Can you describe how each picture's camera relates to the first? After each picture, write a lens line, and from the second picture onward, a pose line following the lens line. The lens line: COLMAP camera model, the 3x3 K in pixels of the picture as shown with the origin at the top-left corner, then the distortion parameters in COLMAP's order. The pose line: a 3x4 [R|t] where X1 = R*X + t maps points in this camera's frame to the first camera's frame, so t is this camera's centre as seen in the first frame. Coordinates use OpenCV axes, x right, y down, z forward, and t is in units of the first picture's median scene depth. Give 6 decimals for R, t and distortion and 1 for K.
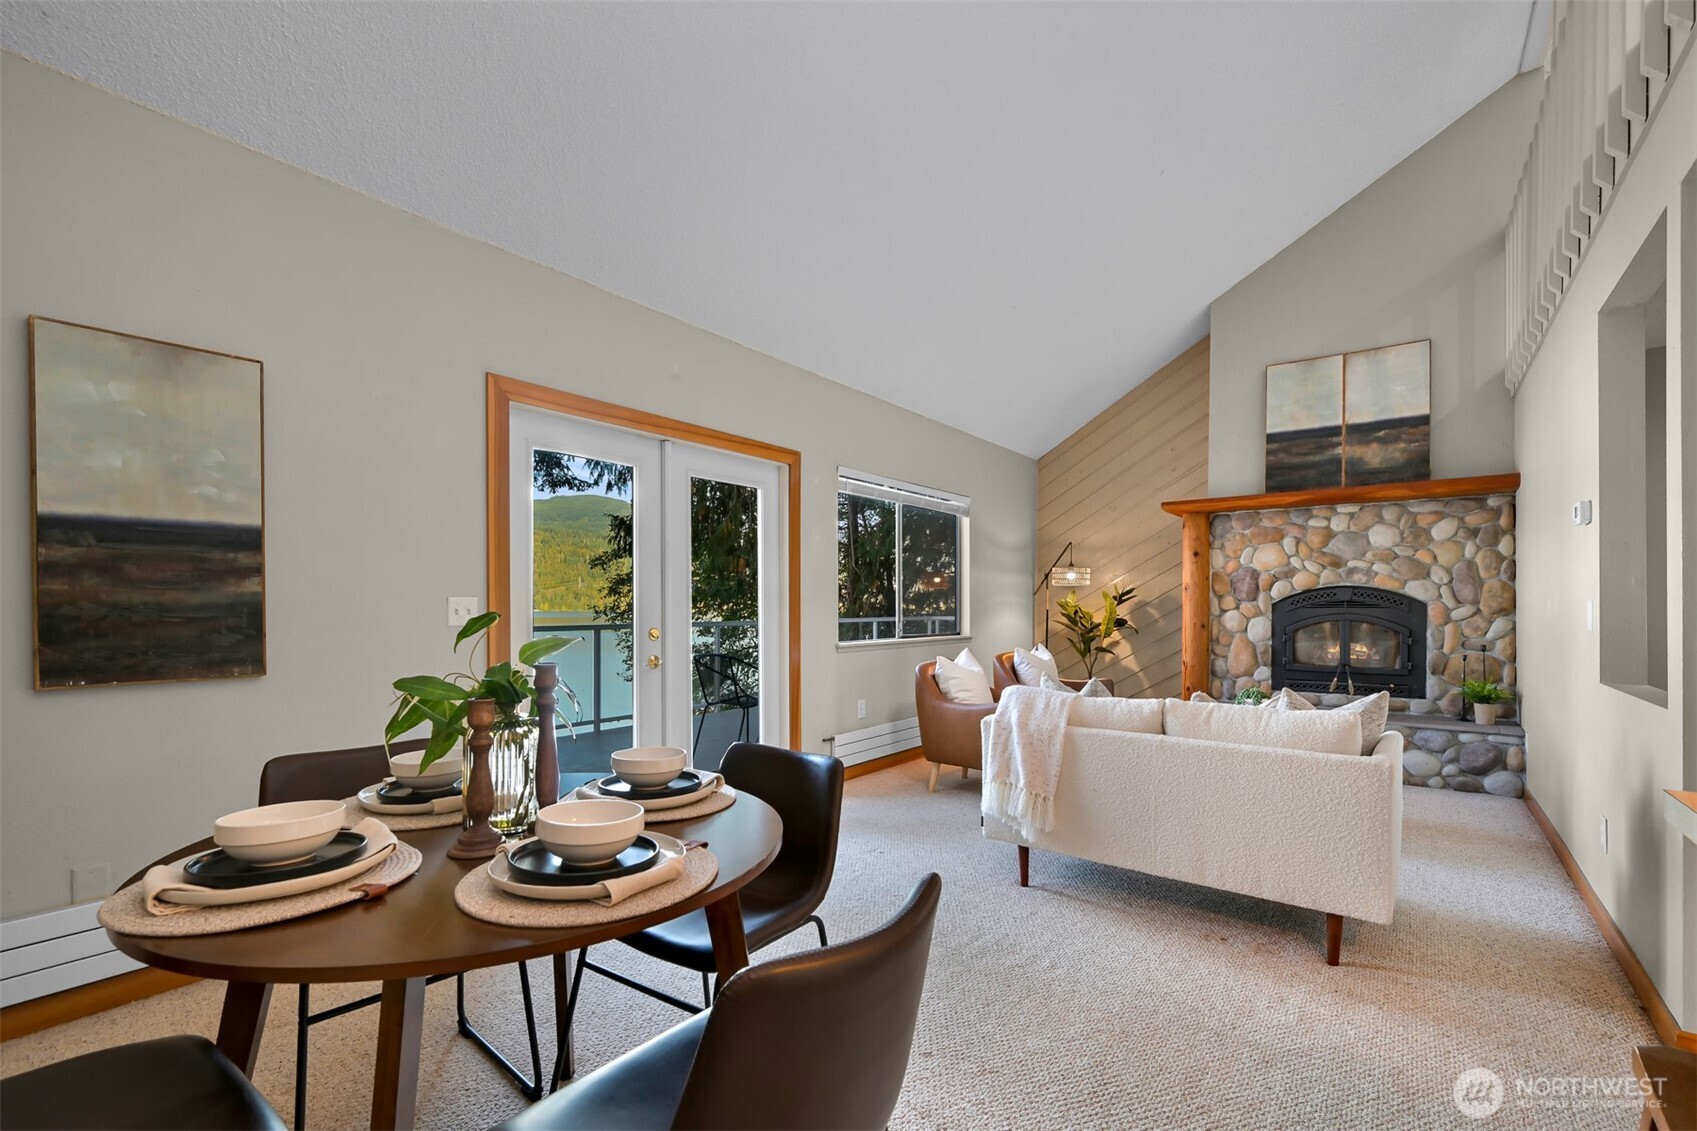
lens RADIAL K [[734.8, 0, 855.6], [0, 734.8, 610.4], [0, 0, 1]] dist [-0.004345, 0.000849]
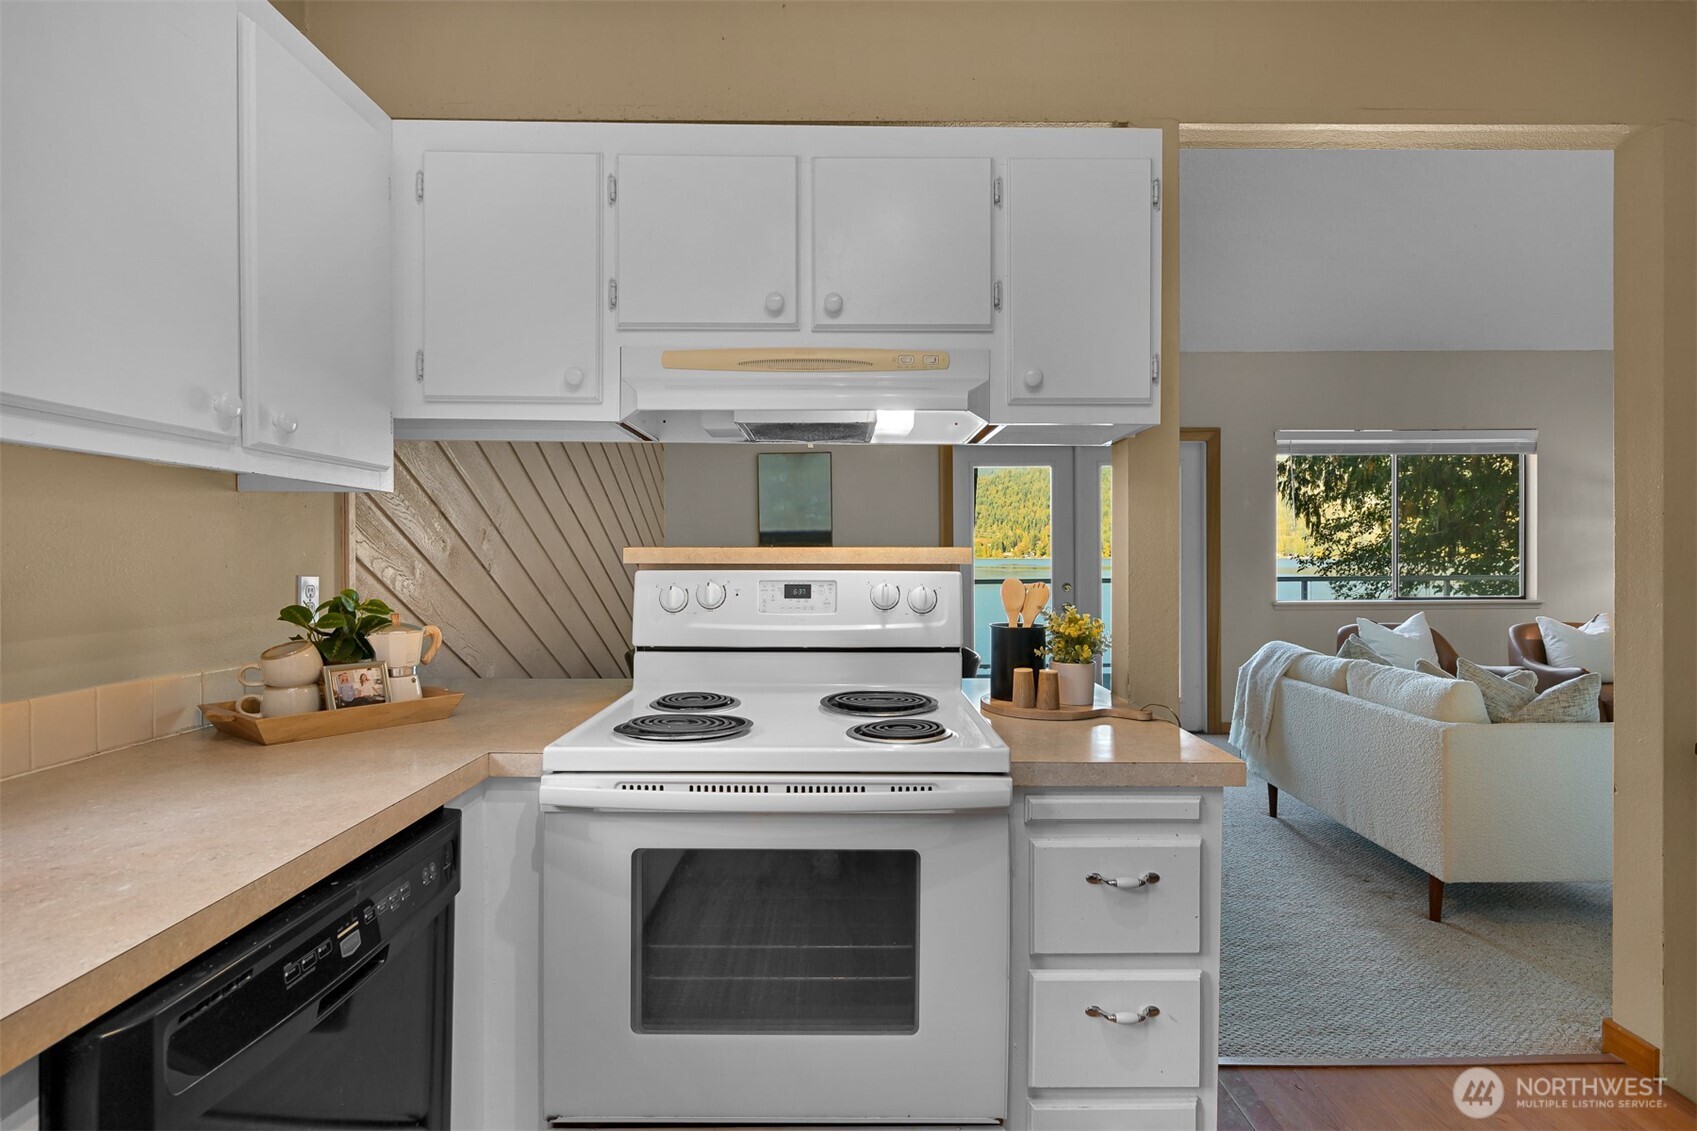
lens RADIAL K [[812.4, 0, 857.1], [0, 812.4, 560.9], [0, 0, 1]] dist [-0.005408, 0.000974]
pose [[0.614810, -0.000763, -0.788675, 0.466750], [0.003330, 0.999993, 0.001628, -0.015290], [0.788668, -0.003627, 0.614808, -0.157803]]
